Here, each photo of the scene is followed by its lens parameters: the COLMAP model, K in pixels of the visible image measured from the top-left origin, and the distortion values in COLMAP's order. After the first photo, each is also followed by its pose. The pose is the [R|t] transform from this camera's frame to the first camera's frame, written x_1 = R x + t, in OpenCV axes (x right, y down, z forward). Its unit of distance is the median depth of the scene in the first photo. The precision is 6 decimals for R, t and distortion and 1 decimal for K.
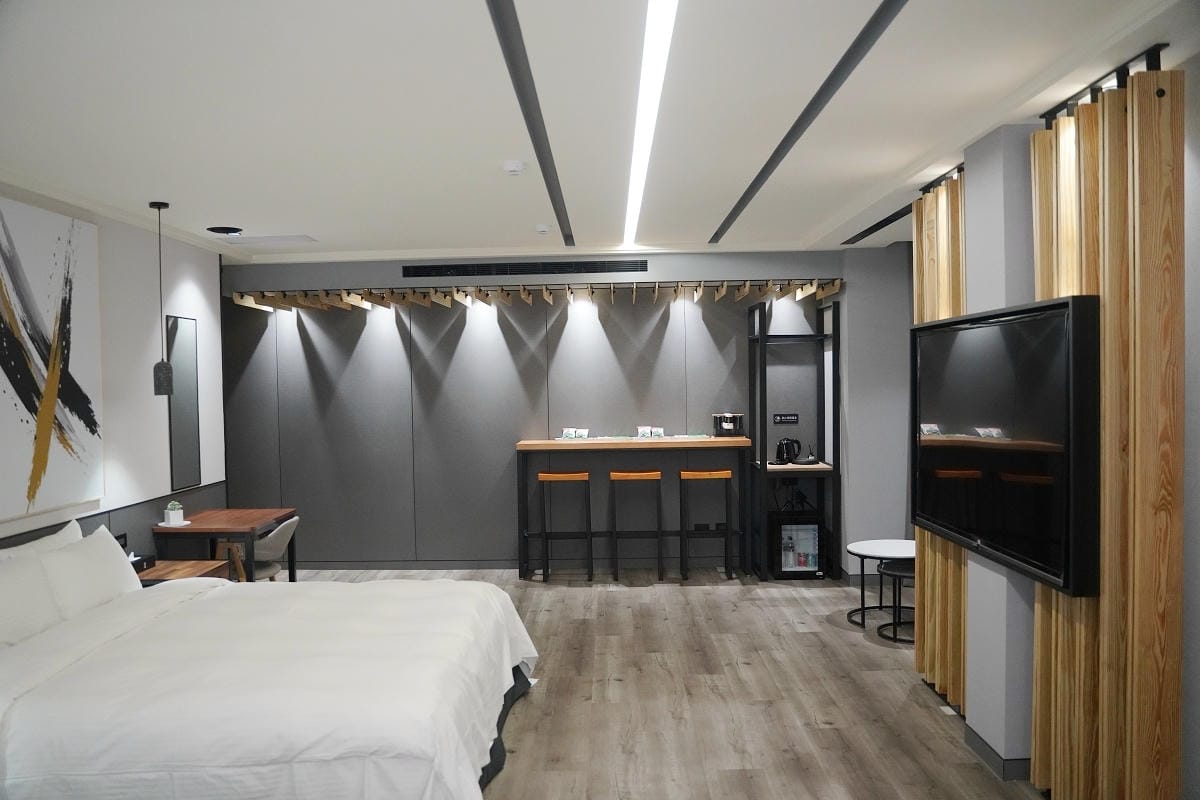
lens RADIAL K [[962.6, 0, 596.0], [0, 962.6, 408.4], [0, 0, 1]] dist [-0.114401, 0.091959]
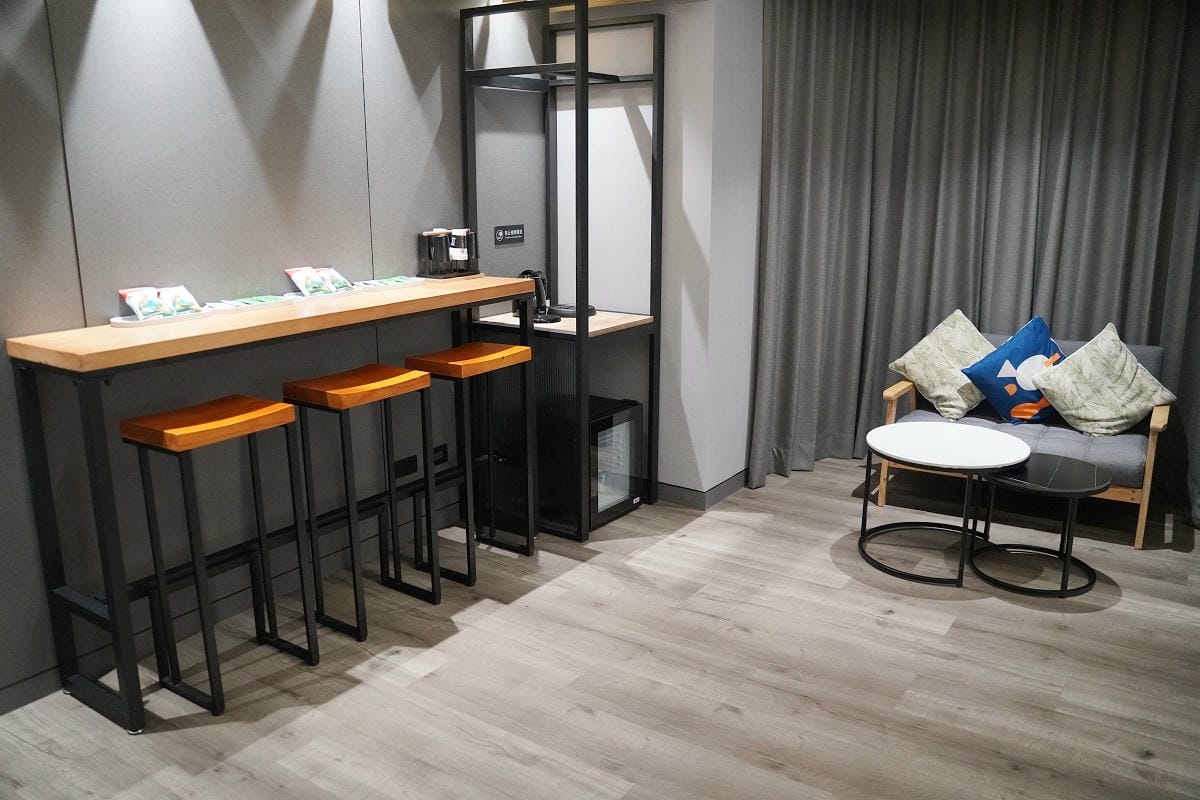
lens RADIAL K [[962.6, 0, 596.0], [0, 962.6, 408.4], [0, 0, 1]] dist [-0.114401, 0.091959]
pose [[0.550704, -0.189818, 0.812831, -0.354632], [0.017849, 0.976255, 0.215890, -0.013812], [-0.834510, -0.104383, 0.541016, 1.006230]]
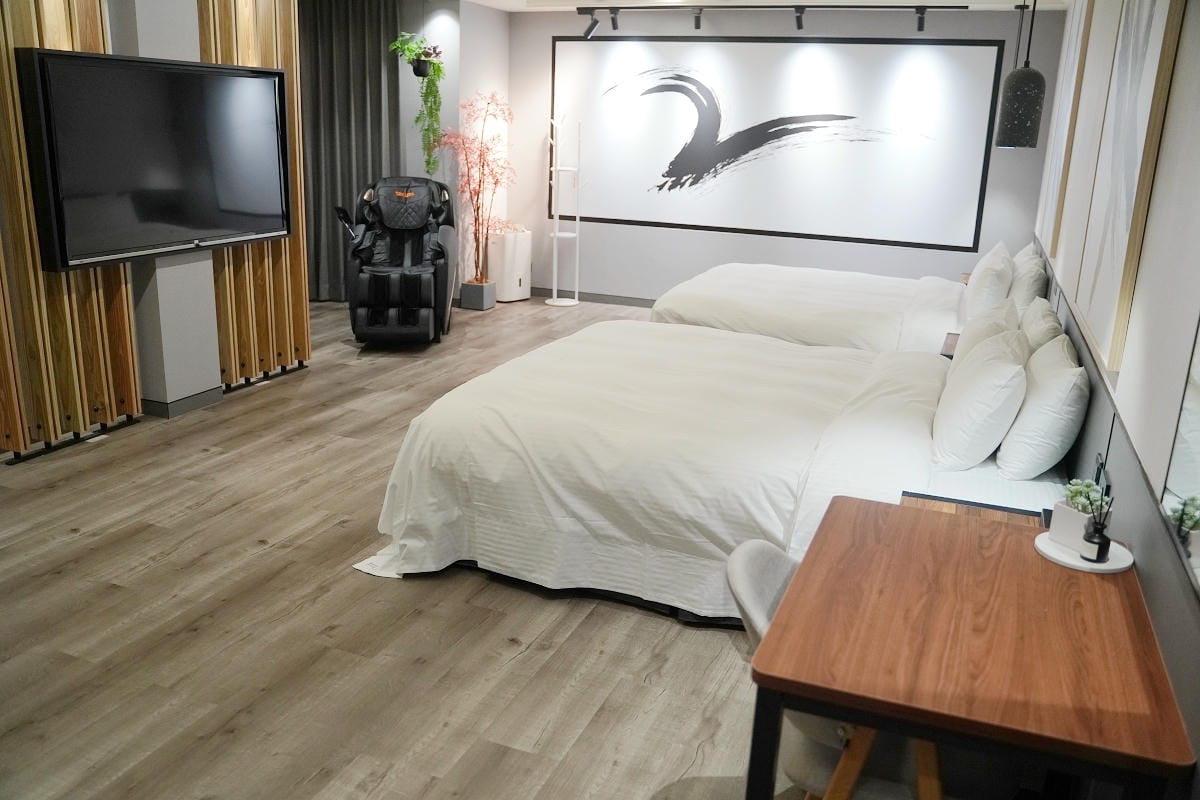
lens RADIAL K [[962.6, 0, 596.0], [0, 962.6, 408.4], [0, 0, 1]] dist [-0.114401, 0.091959]
pose [[-0.932021, -0.114610, 0.343805, -0.426335], [-0.006347, 0.953693, 0.300715, -0.025859], [-0.362350, 0.278090, -0.889589, 1.459790]]
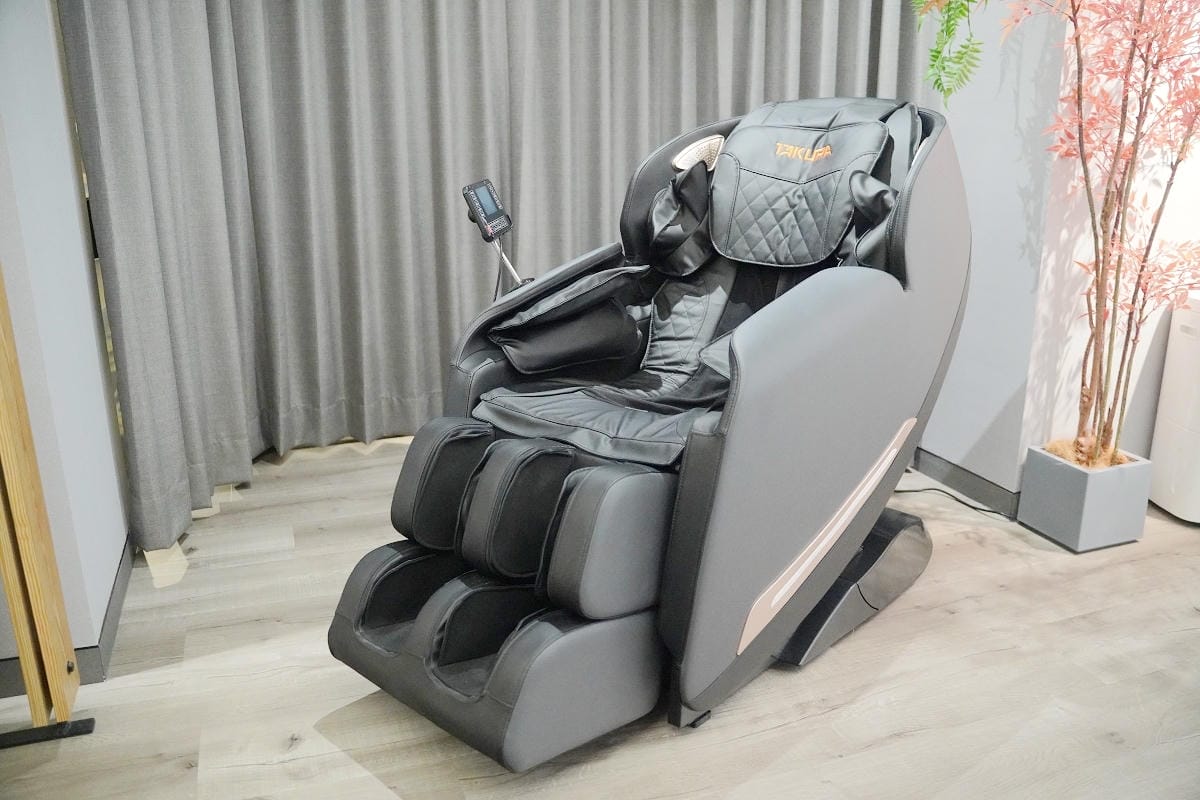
lens RADIAL K [[962.6, 0, 596.0], [0, 962.6, 408.4], [0, 0, 1]] dist [-0.114401, 0.091959]
pose [[-0.340175, -0.247957, 0.907082, -0.018146], [0.045520, 0.959137, 0.279257, 0.086303], [-0.939260, 0.136287, -0.314987, 0.445367]]
